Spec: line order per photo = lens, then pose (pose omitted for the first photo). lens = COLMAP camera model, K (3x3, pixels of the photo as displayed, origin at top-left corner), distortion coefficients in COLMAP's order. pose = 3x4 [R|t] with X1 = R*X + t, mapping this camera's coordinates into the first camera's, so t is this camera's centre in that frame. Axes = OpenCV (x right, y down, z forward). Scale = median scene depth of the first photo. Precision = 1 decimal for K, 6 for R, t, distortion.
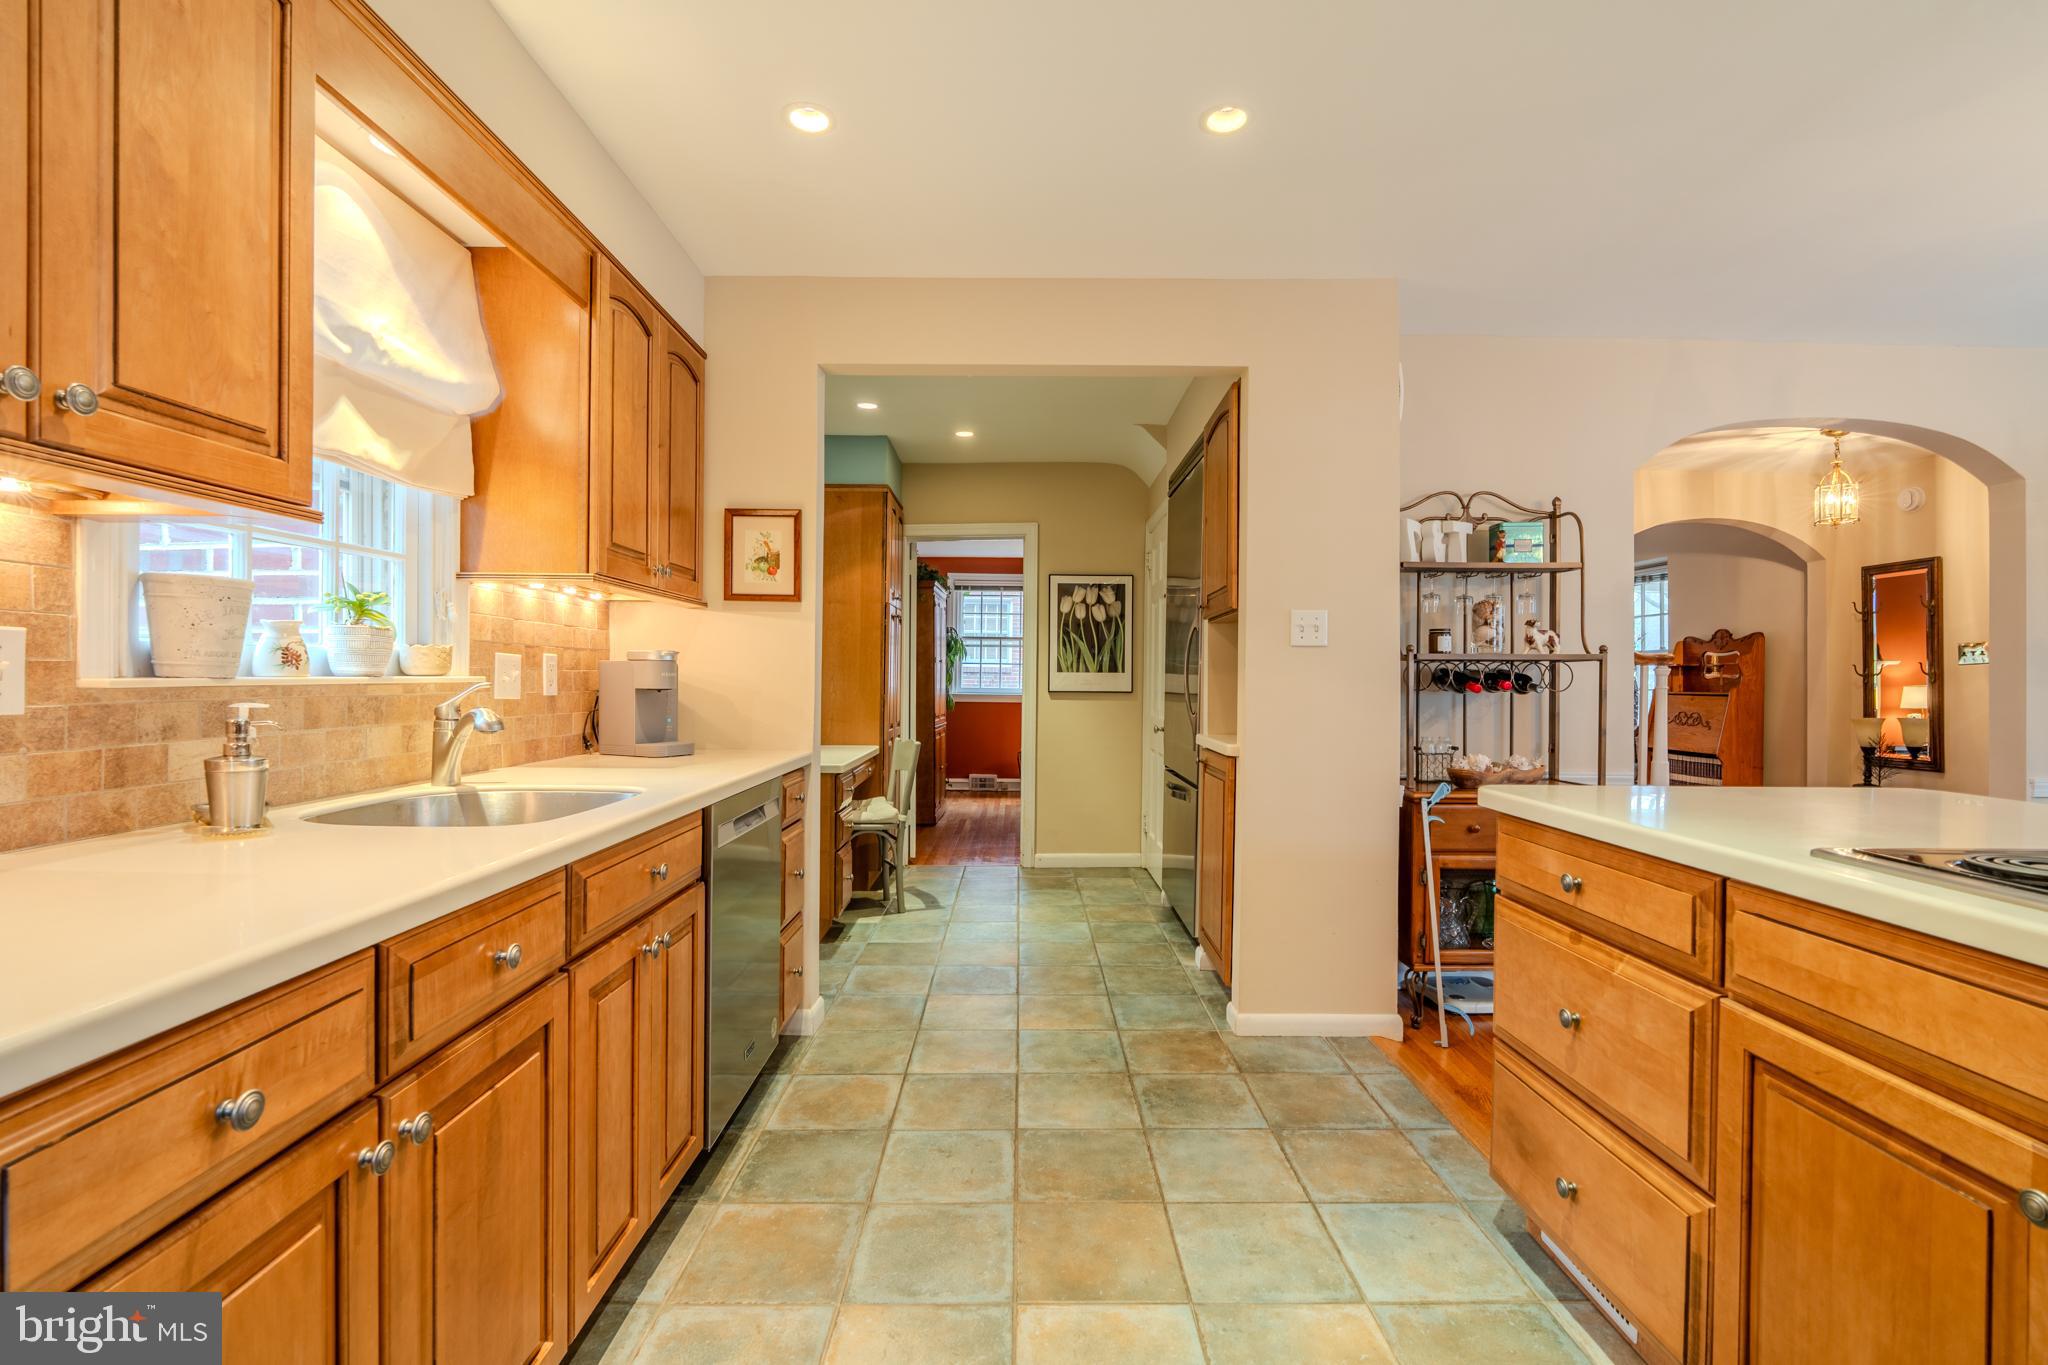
lens RADIAL K [[926.1, 0, 1024.0], [0, 926.1, 682.5], [0, 0, 1]] dist [-0.002625, 0.000189]
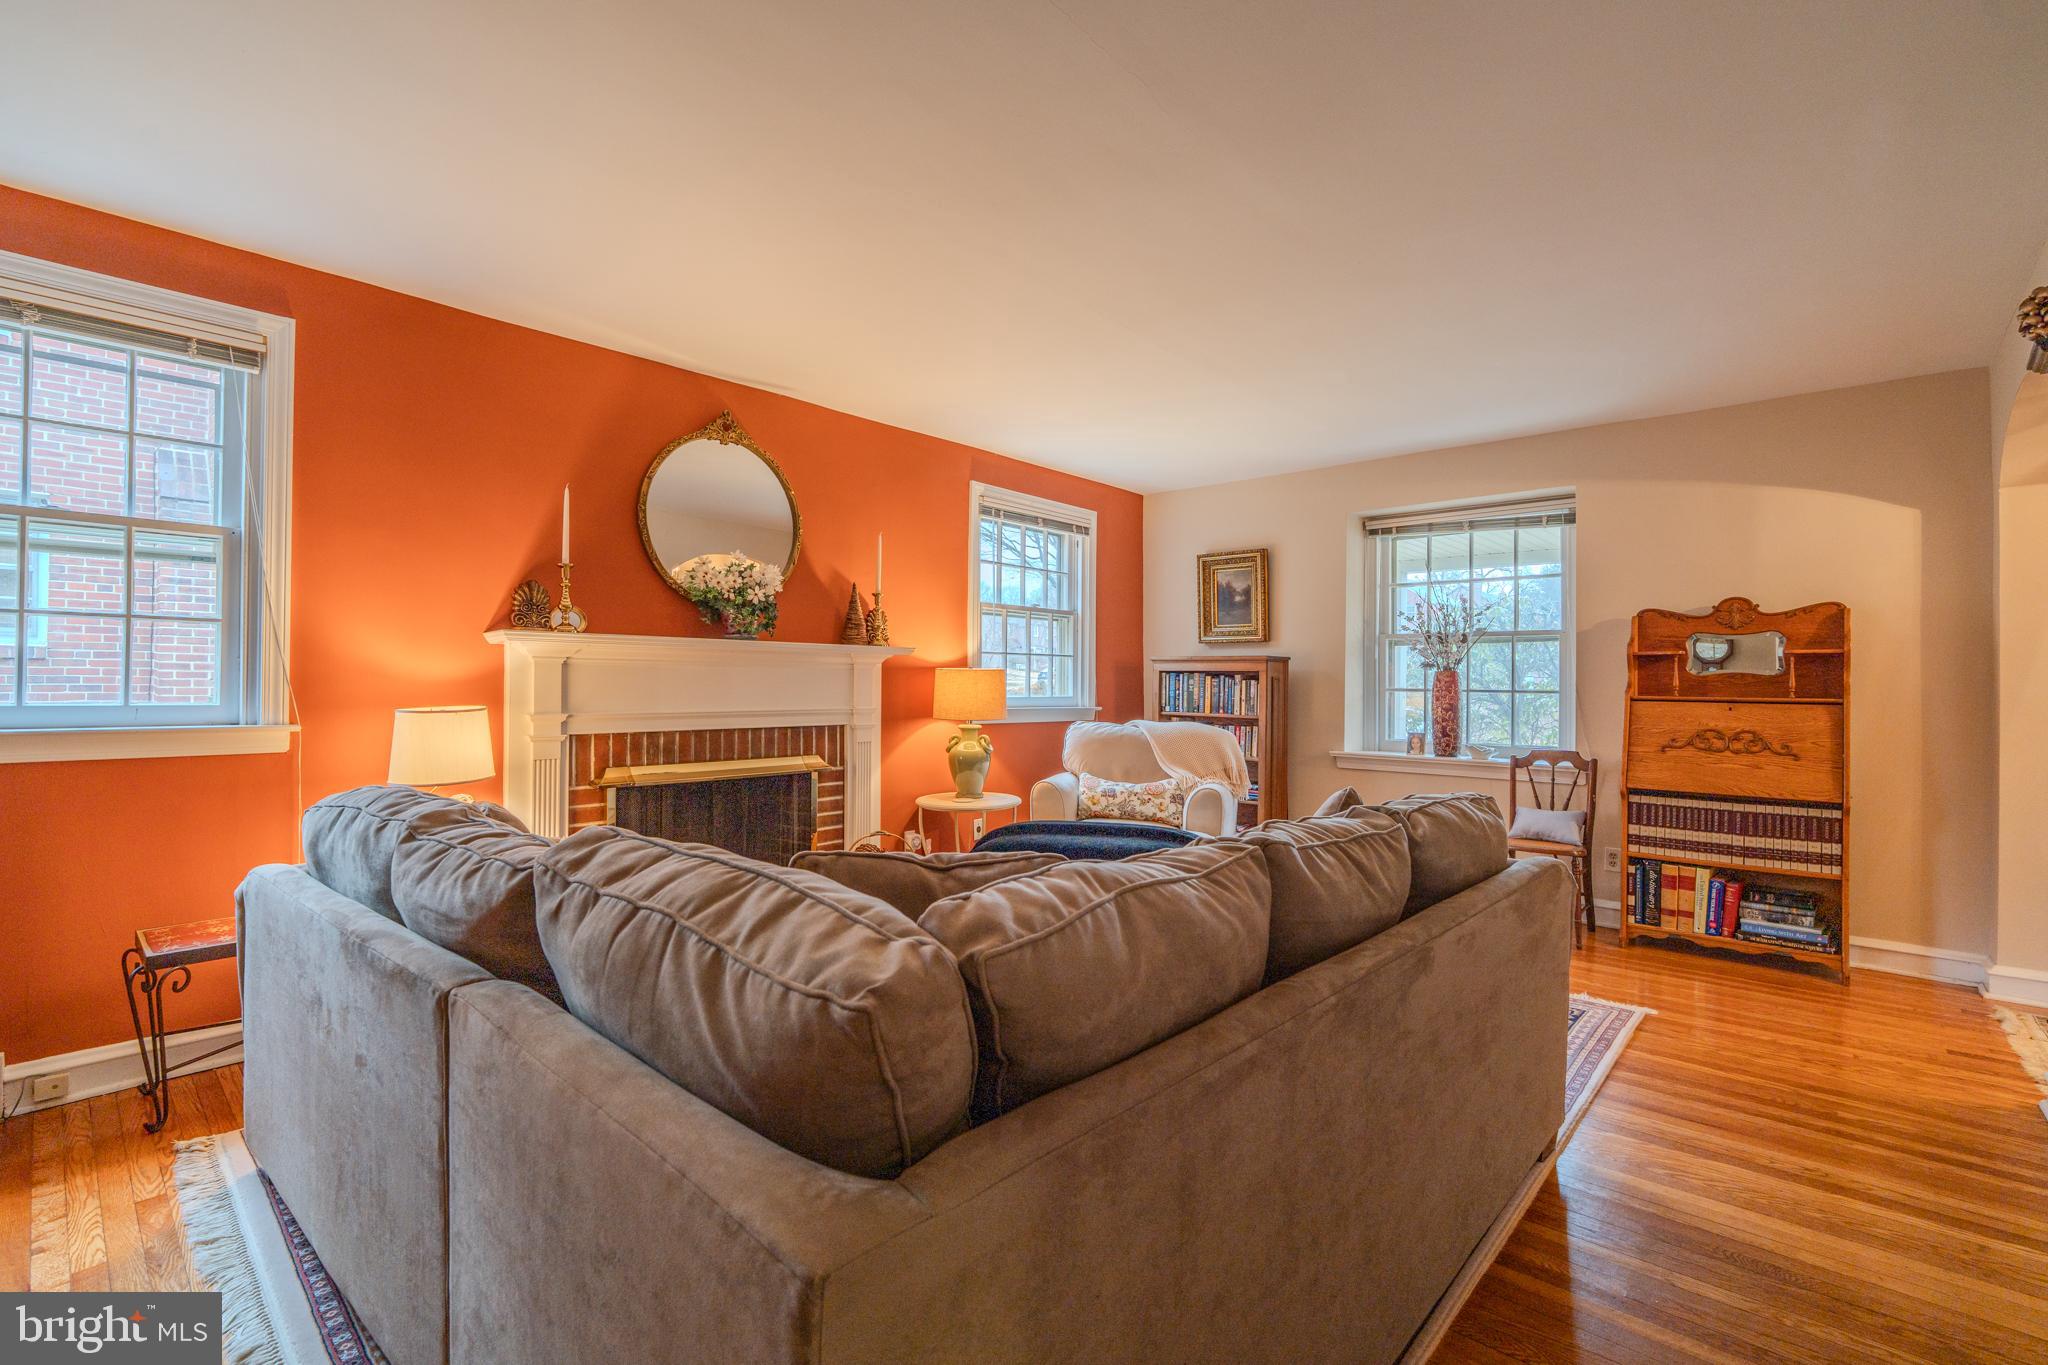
lens RADIAL K [[902.8, 0, 1024.0], [0, 902.8, 682.5], [0, 0, 1]] dist [-0.008831, 0.000253]
pose [[0.686957, -0.001982, 0.726695, -0.032533], [-0.001159, 0.999992, 0.003824, -0.001528], [-0.726697, -0.003469, 0.686949, 1.111360]]
